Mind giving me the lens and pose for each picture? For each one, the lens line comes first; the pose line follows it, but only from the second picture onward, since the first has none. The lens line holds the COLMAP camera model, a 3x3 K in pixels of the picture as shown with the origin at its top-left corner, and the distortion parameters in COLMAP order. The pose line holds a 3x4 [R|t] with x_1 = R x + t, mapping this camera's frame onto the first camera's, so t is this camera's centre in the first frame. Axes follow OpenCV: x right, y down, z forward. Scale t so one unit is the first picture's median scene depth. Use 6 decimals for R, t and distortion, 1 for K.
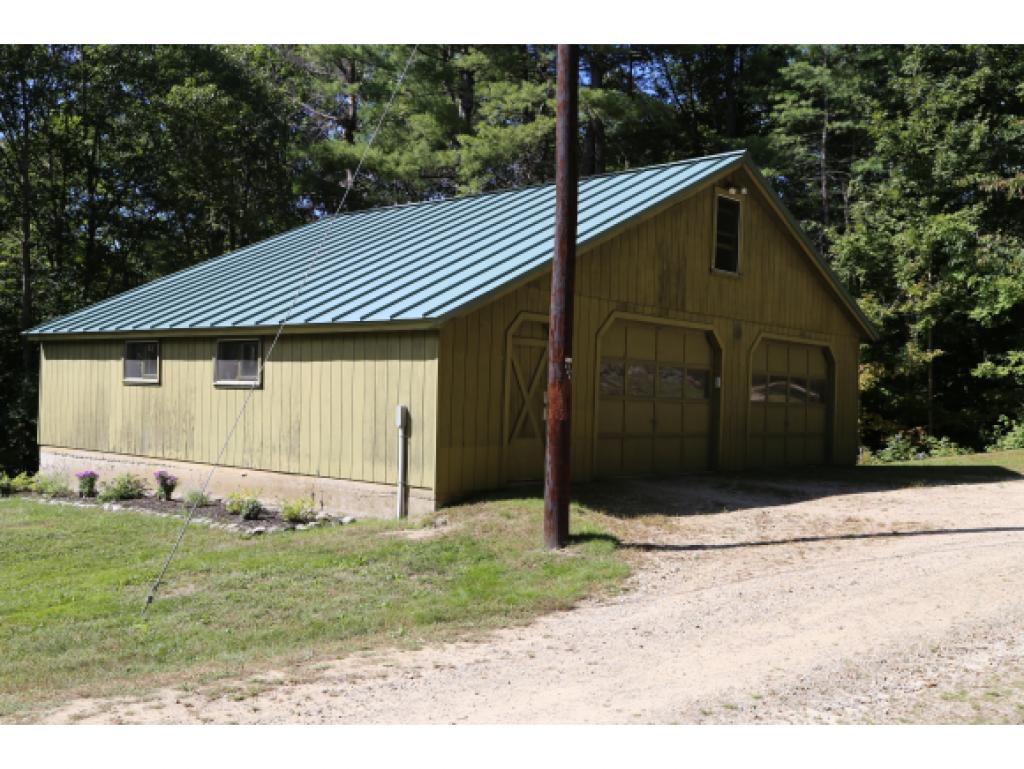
lens RADIAL K [[1008.5, 0, 512.0], [0, 1008.5, 384.5], [0, 0, 1]] dist [0.004024, 0.008900]
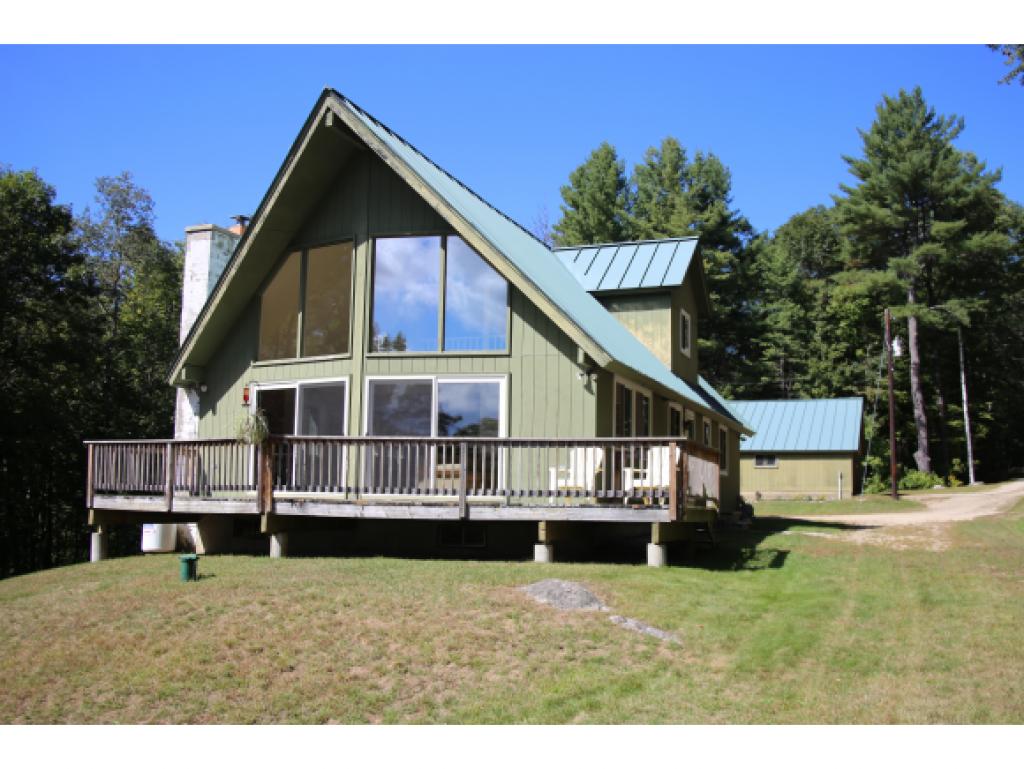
lens RADIAL K [[990.2, 0, 519.3], [0, 990.2, 384.0], [0, 0, 1]] dist [-0.067768, 0.005119]
pose [[0.925464, 0.031991, 0.377483, -1.245758], [0.004416, 0.995449, -0.095189, 0.018622], [-0.378811, 0.089761, 0.921111, -0.966528]]
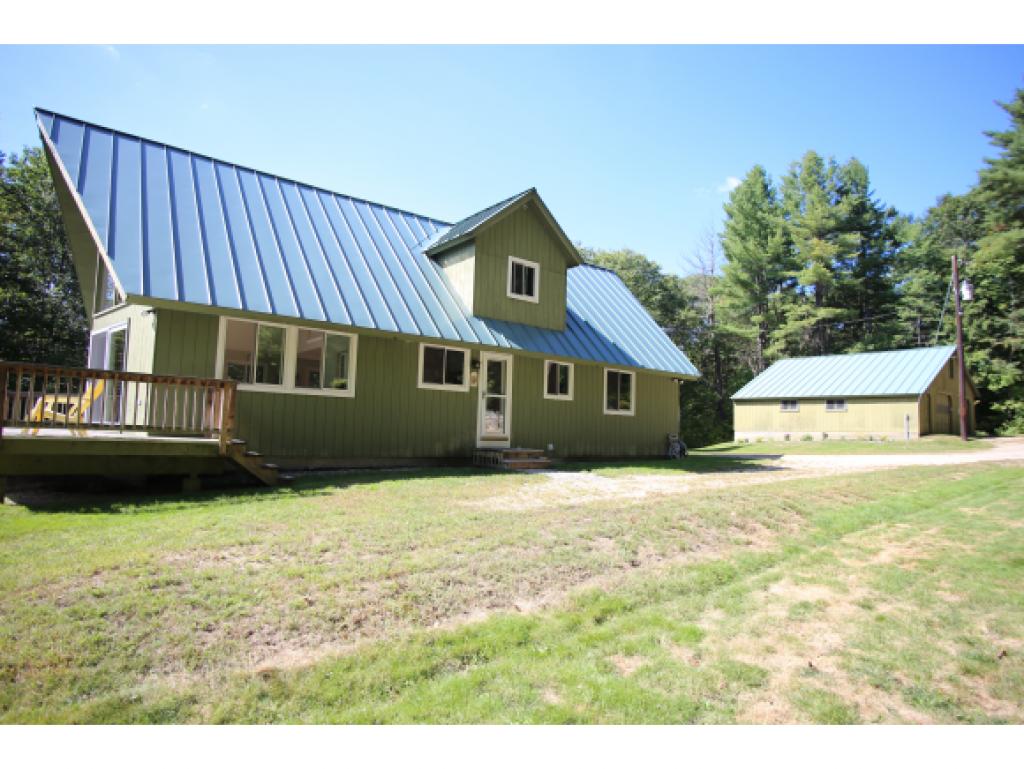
lens RADIAL K [[595.0, 0, 512.0], [0, 595.0, 384.5], [0, 0, 1]] dist [-0.120356, 0.078544]
pose [[0.991369, -0.011941, -0.130555, -0.652514], [0.002860, 0.997577, -0.069519, 0.027907], [0.131069, 0.068546, 0.989001, -0.736088]]
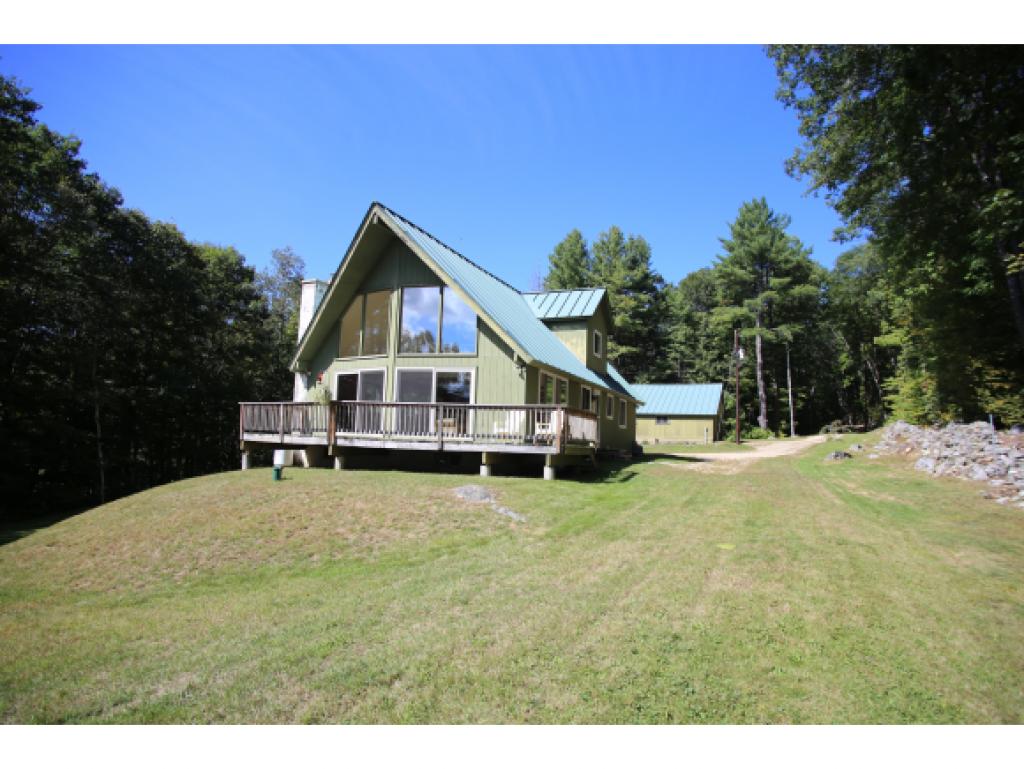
lens RADIAL K [[595.0, 0, 512.0], [0, 595.0, 384.5], [0, 0, 1]] dist [-0.120356, 0.078544]
pose [[0.939676, 0.036941, 0.340064, -1.195759], [-0.012512, 0.997198, -0.073752, 0.019003], [-0.341836, 0.065048, 0.937506, -1.010653]]
